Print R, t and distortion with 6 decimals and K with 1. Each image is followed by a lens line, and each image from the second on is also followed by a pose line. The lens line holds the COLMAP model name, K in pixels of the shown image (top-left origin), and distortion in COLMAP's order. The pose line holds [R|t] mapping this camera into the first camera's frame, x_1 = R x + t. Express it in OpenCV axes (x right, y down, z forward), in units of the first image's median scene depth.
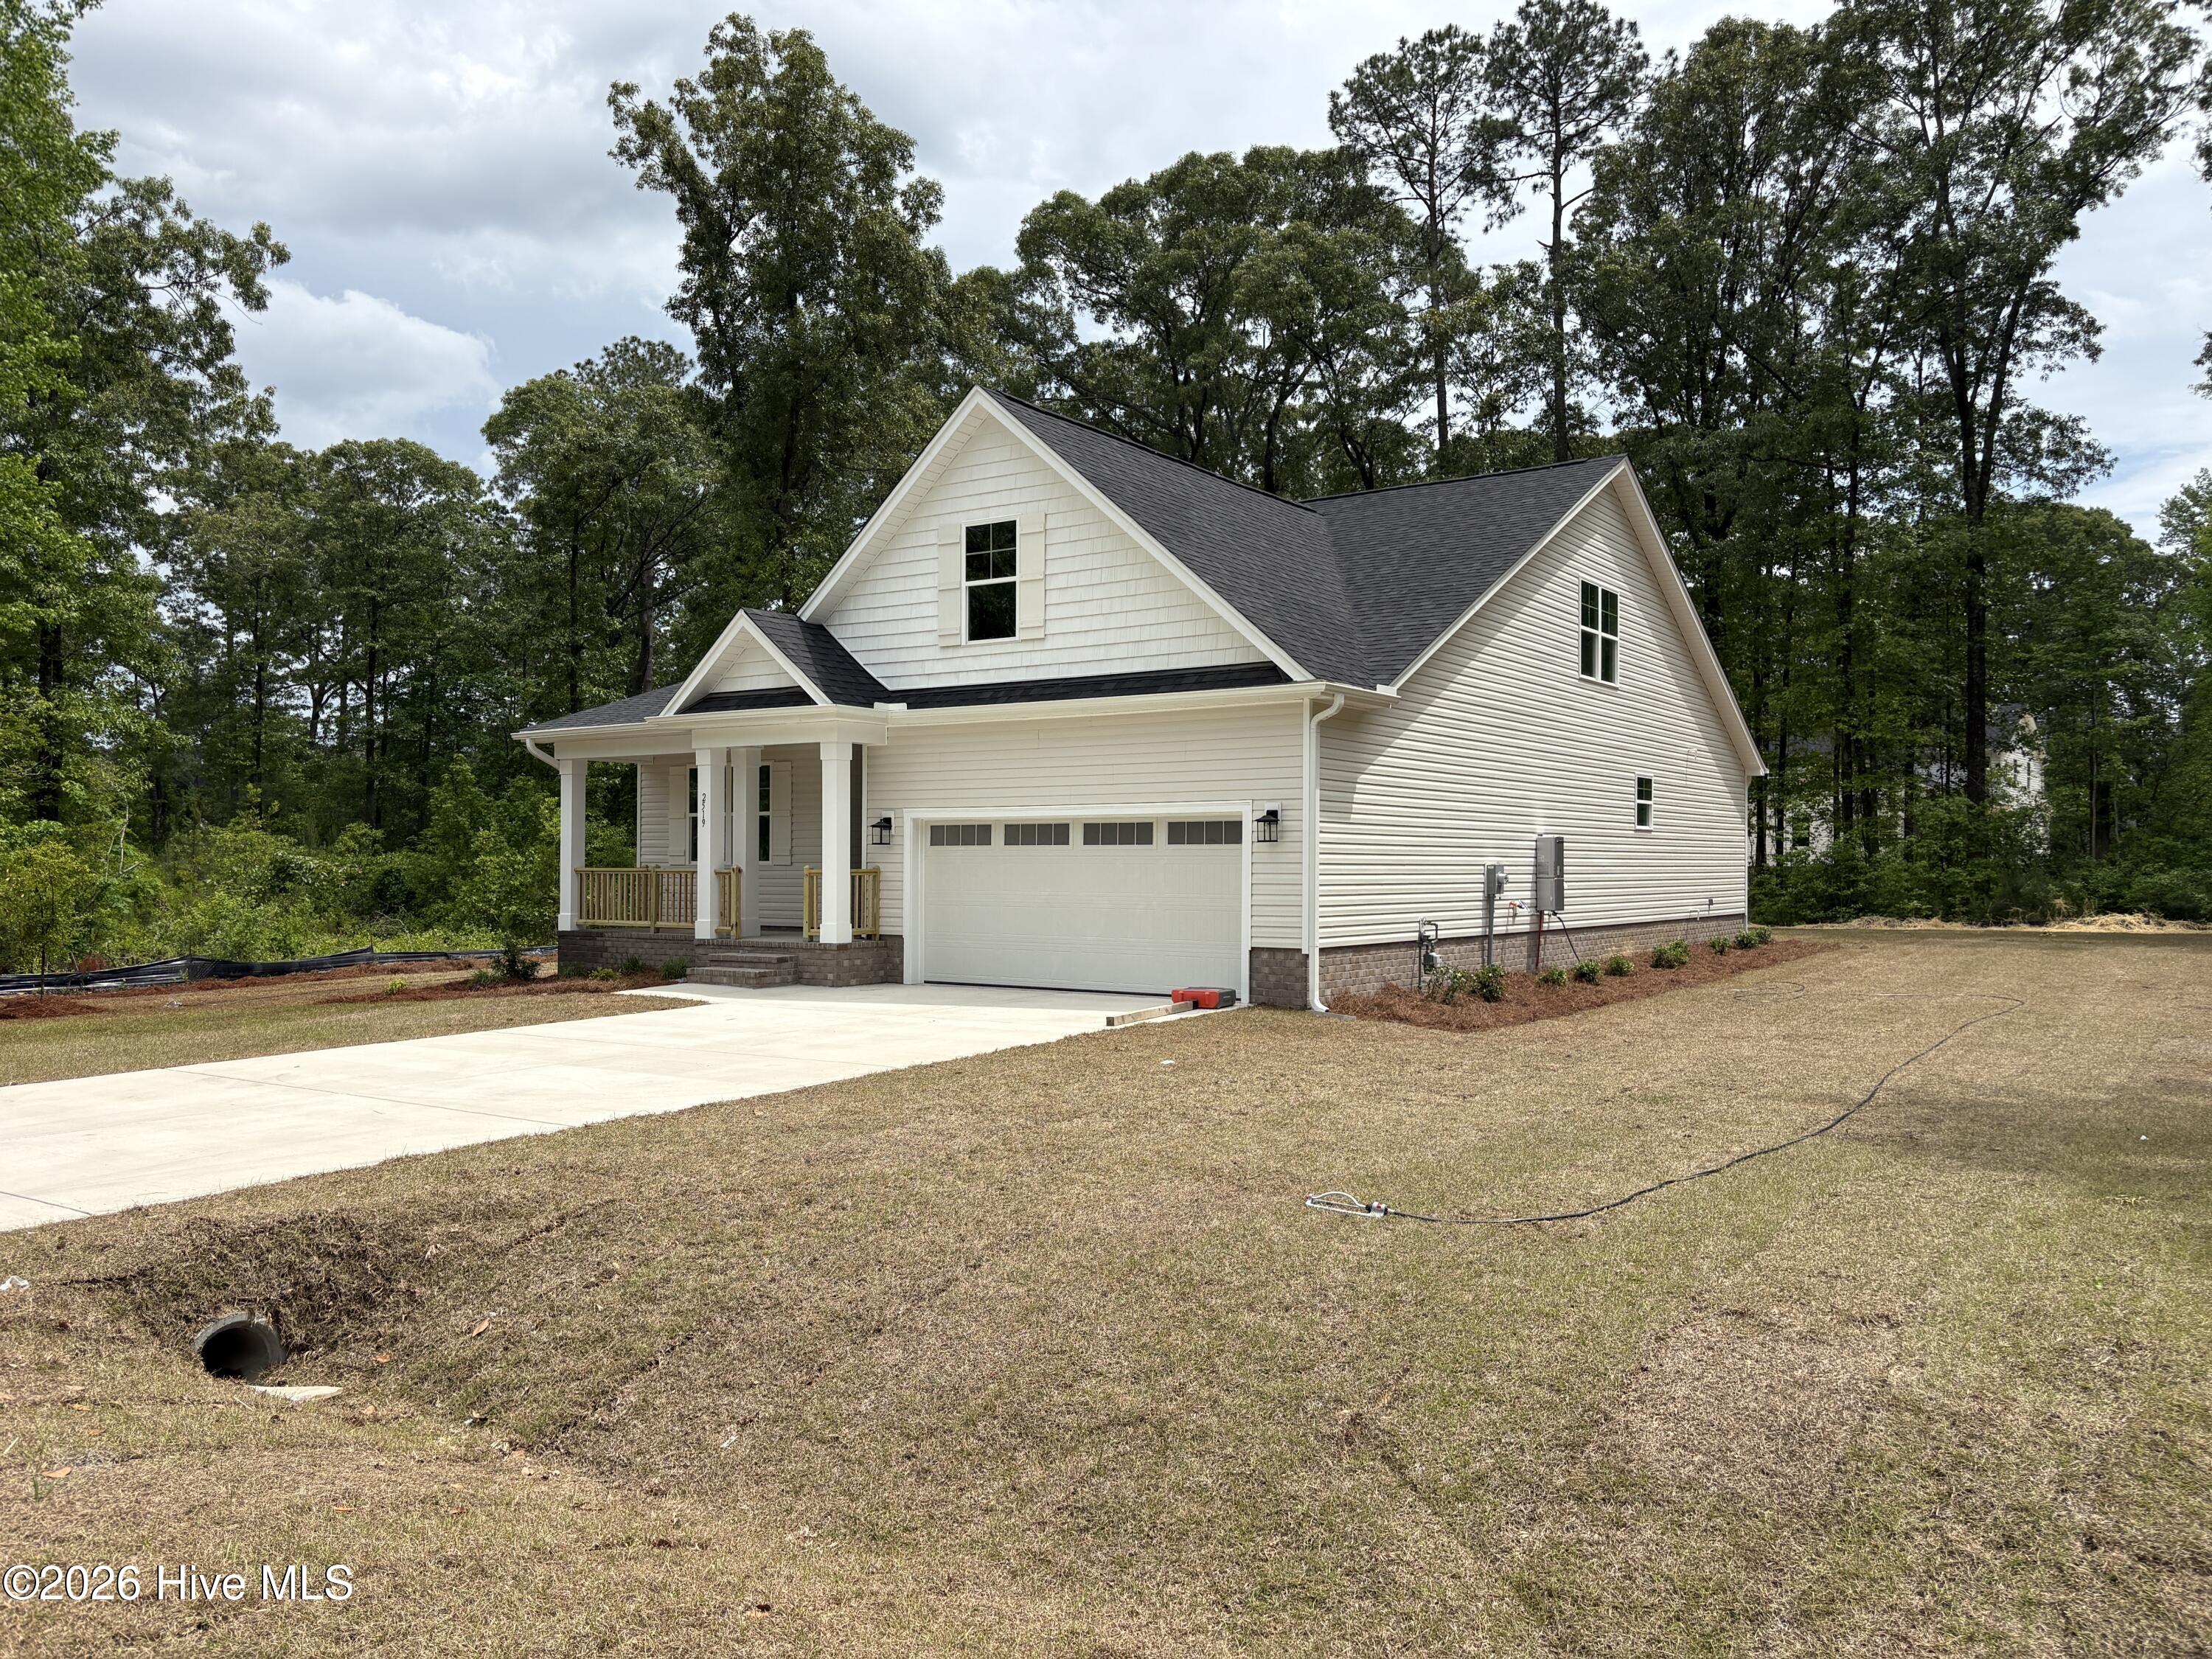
lens RADIAL K [[1669.2, 0, 1097.8], [0, 1669.2, 826.1], [0, 0, 1]] dist [0.052801, -0.063369]
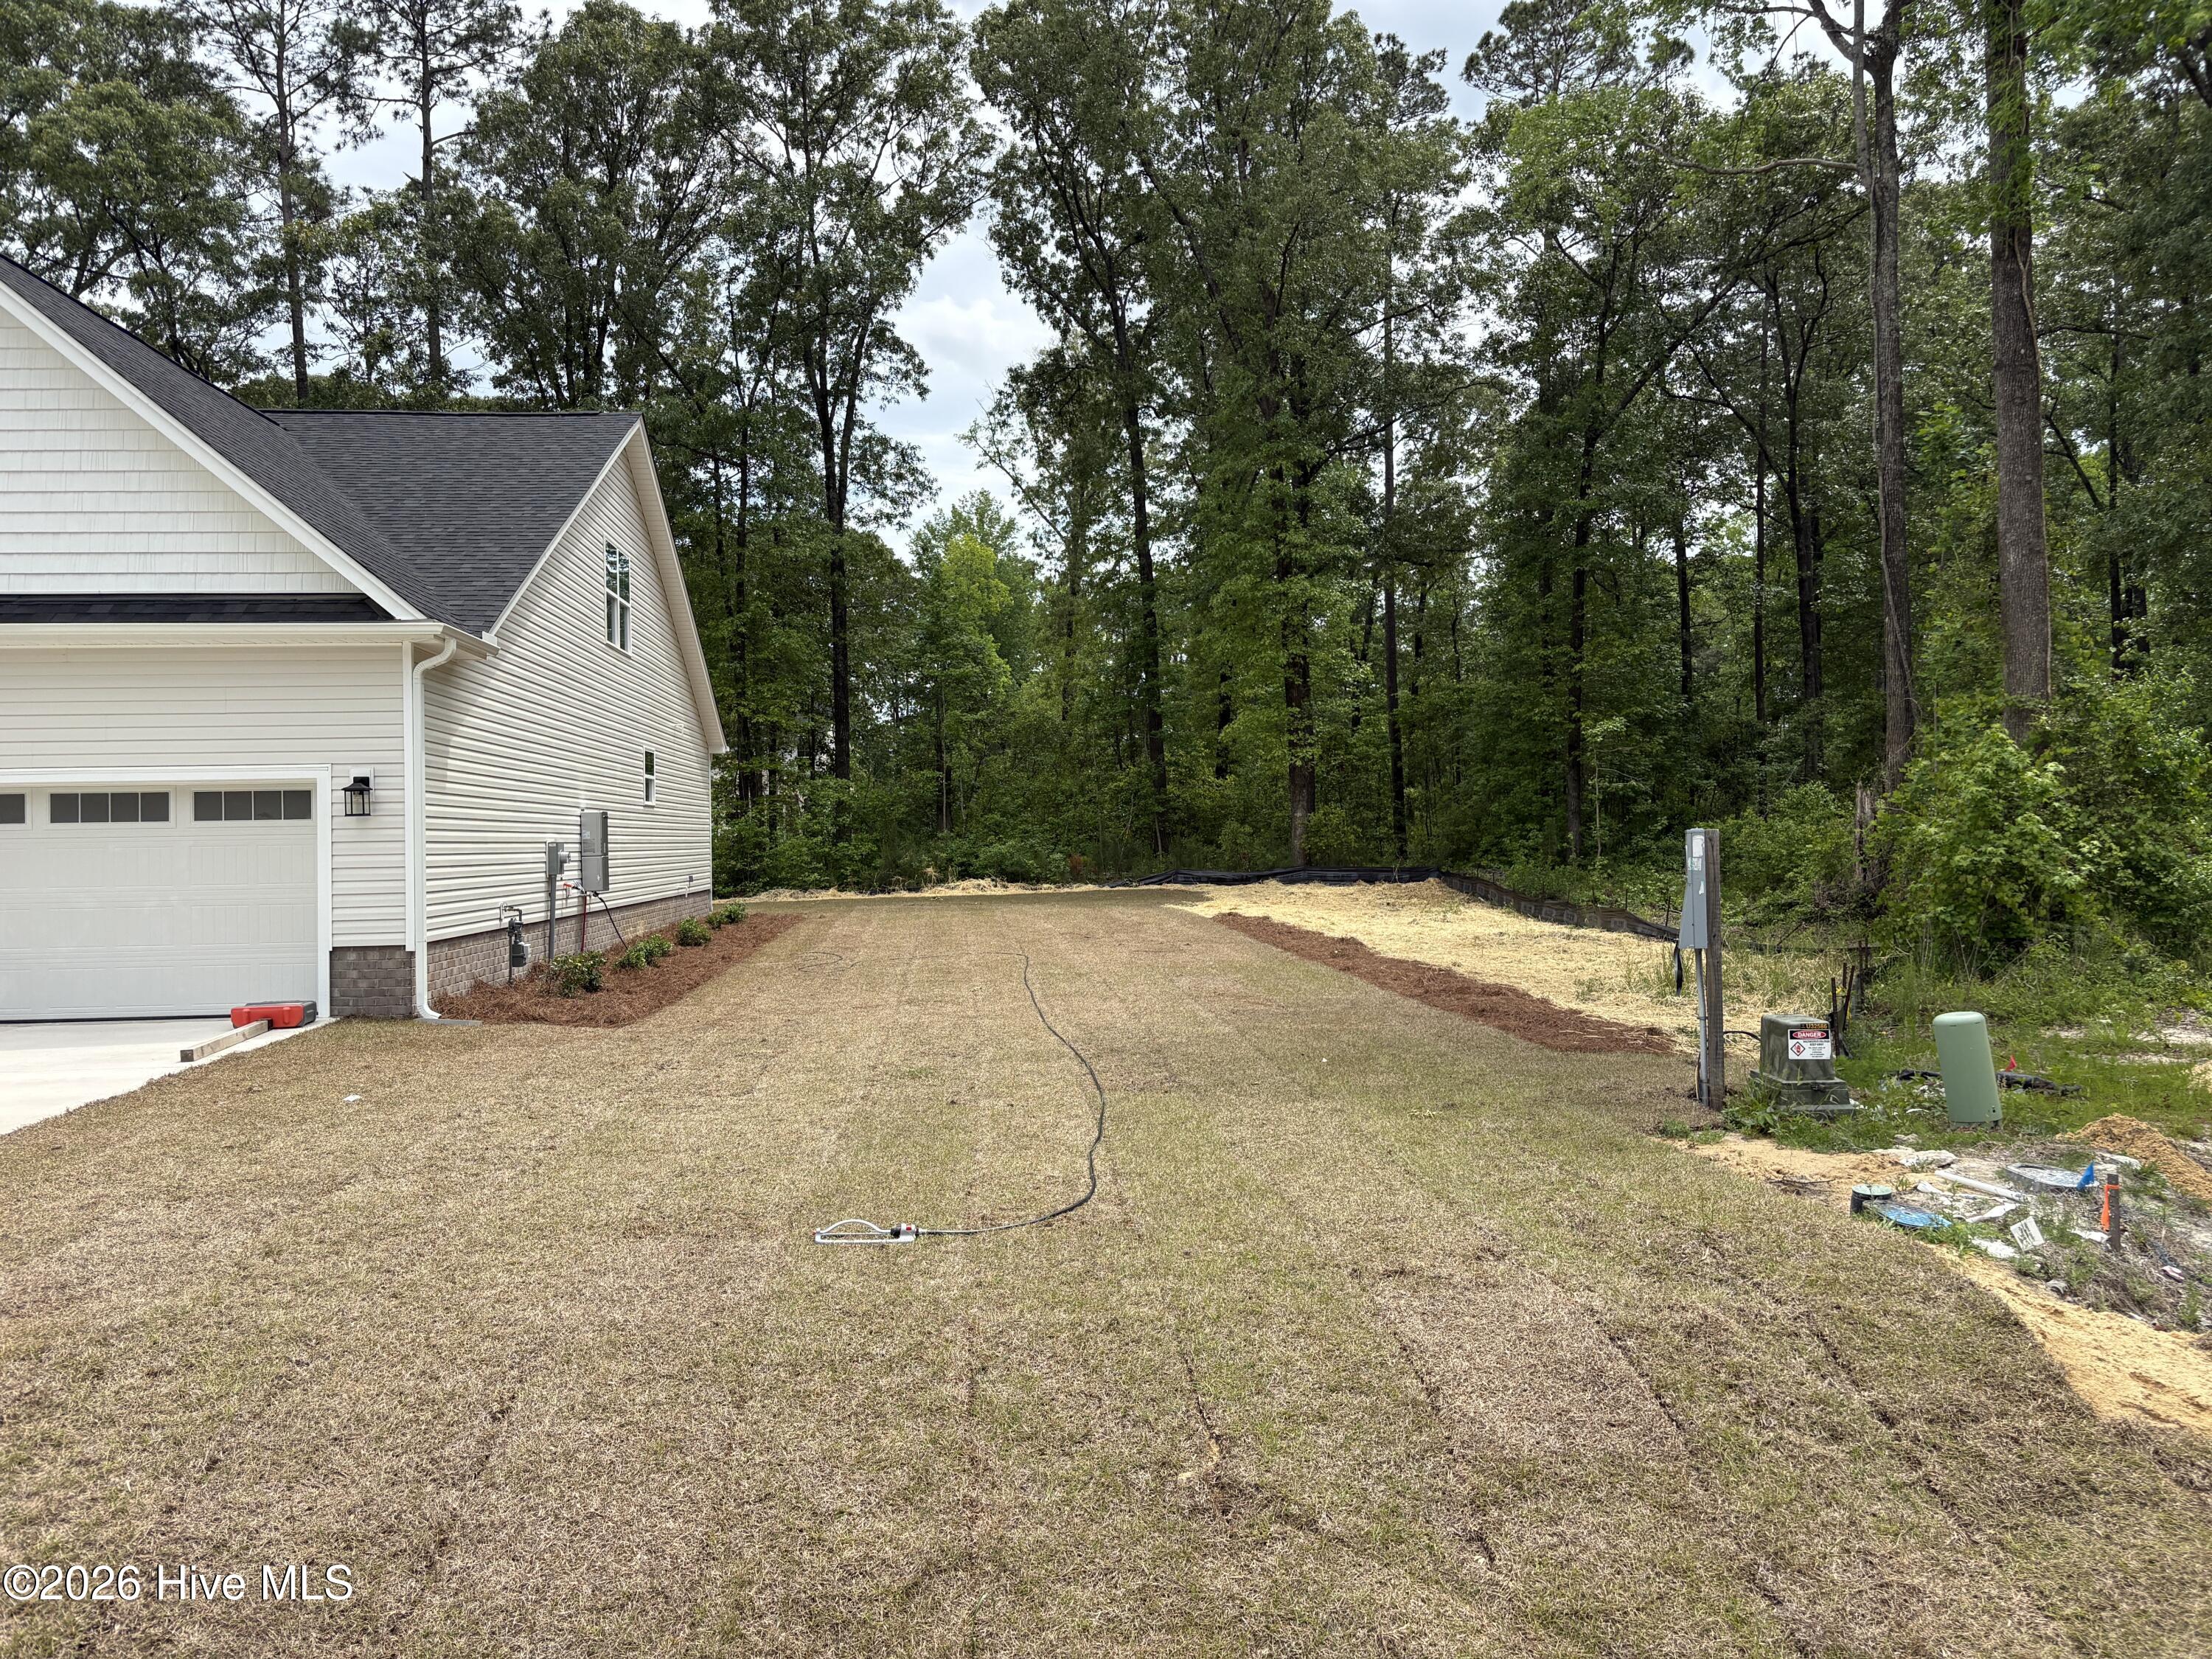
lens RADIAL K [[1669.2, 0, 1097.8], [0, 1669.2, 826.1], [0, 0, 1]] dist [0.052801, -0.063369]
pose [[0.766592, -0.010135, 0.642055, -0.067479], [0.004082, 0.999932, 0.010910, 0.003263], [-0.642122, -0.005743, 0.766581, 0.064652]]
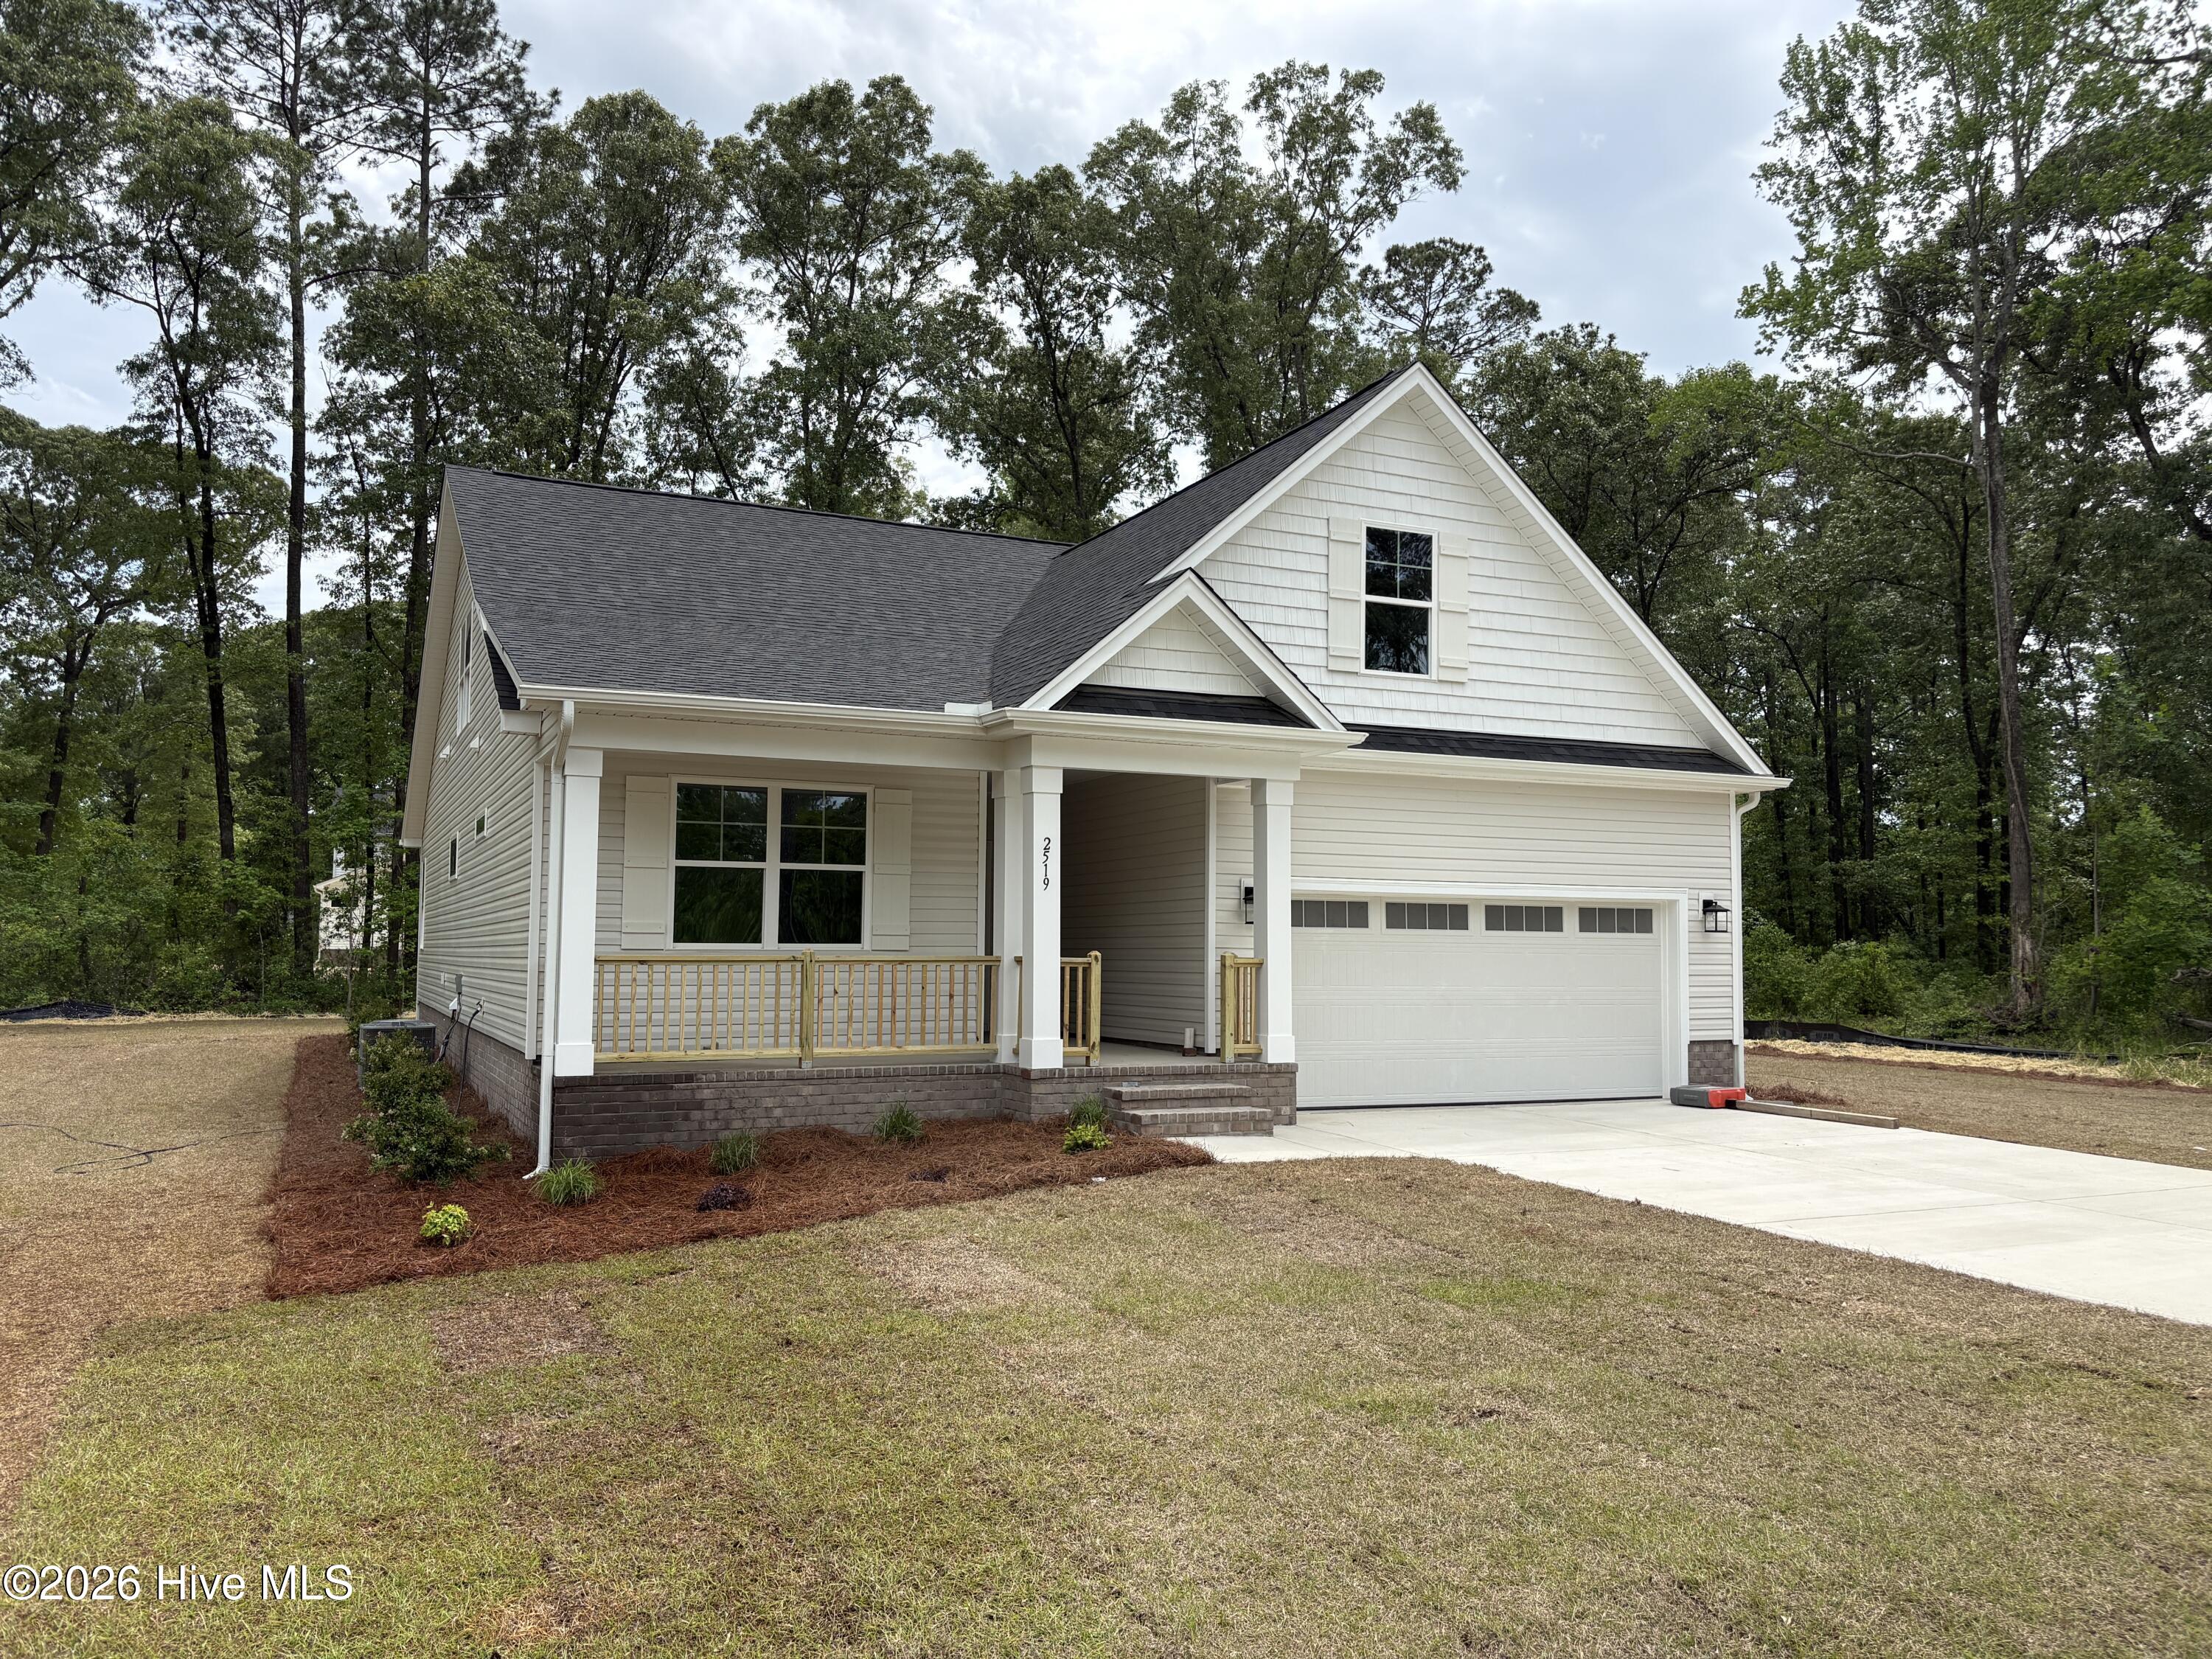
lens RADIAL K [[1673.5, 0, 1106.0], [0, 1673.5, 829.5], [0, 0, 1]] dist [0.001768, 0.059691]
pose [[0.500017, 0.065295, 0.863550, -0.431964], [-0.026341, 0.997839, -0.060196, 0.008520], [-0.865615, 0.007352, 0.500657, 0.374164]]
